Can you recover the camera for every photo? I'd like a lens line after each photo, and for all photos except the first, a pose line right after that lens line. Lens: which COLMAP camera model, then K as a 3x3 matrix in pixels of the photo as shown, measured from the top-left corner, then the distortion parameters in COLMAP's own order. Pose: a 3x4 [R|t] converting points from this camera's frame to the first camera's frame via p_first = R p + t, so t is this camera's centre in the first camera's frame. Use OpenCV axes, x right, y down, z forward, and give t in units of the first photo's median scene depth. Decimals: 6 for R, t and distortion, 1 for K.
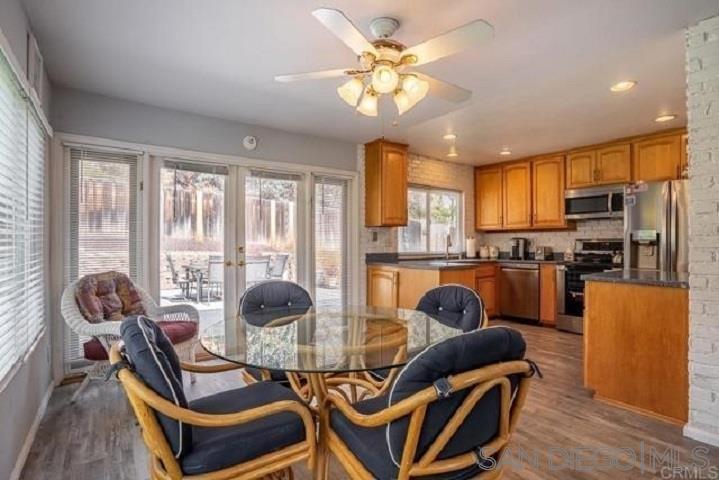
lens RADIAL K [[355.6, 0, 357.5], [0, 355.6, 241.3], [0, 0, 1]] dist [-0.082648, 0.040678]
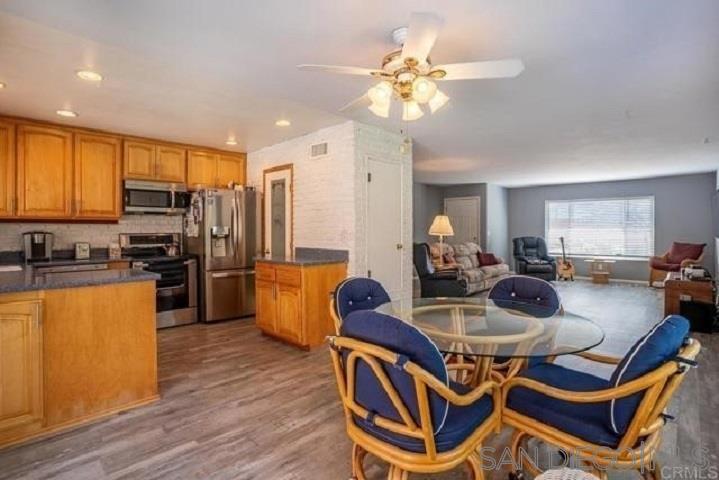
lens RADIAL K [[359.5, 0, 358.4], [0, 359.5, 230.6], [0, 0, 1]] dist [-0.094281, 0.041200]
pose [[-0.180763, 0.001088, 0.983526, -0.366553], [-0.002672, 0.999995, -0.001597, -0.011919], [-0.983523, -0.002916, -0.180759, 0.520450]]
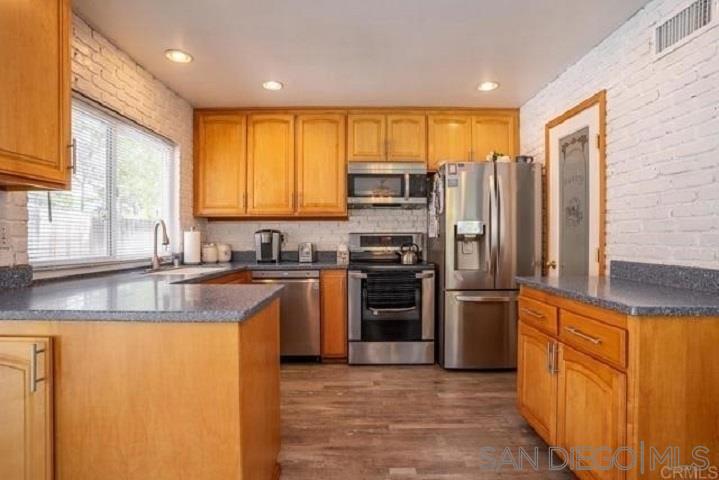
lens RADIAL K [[355.6, 0, 357.5], [0, 355.6, 241.3], [0, 0, 1]] dist [-0.082648, 0.040678]
pose [[0.586460, -0.008024, 0.809939, 0.026987], [-0.005235, 0.999893, 0.013696, 0.002245], [-0.809961, -0.012272, 0.586355, 0.517868]]
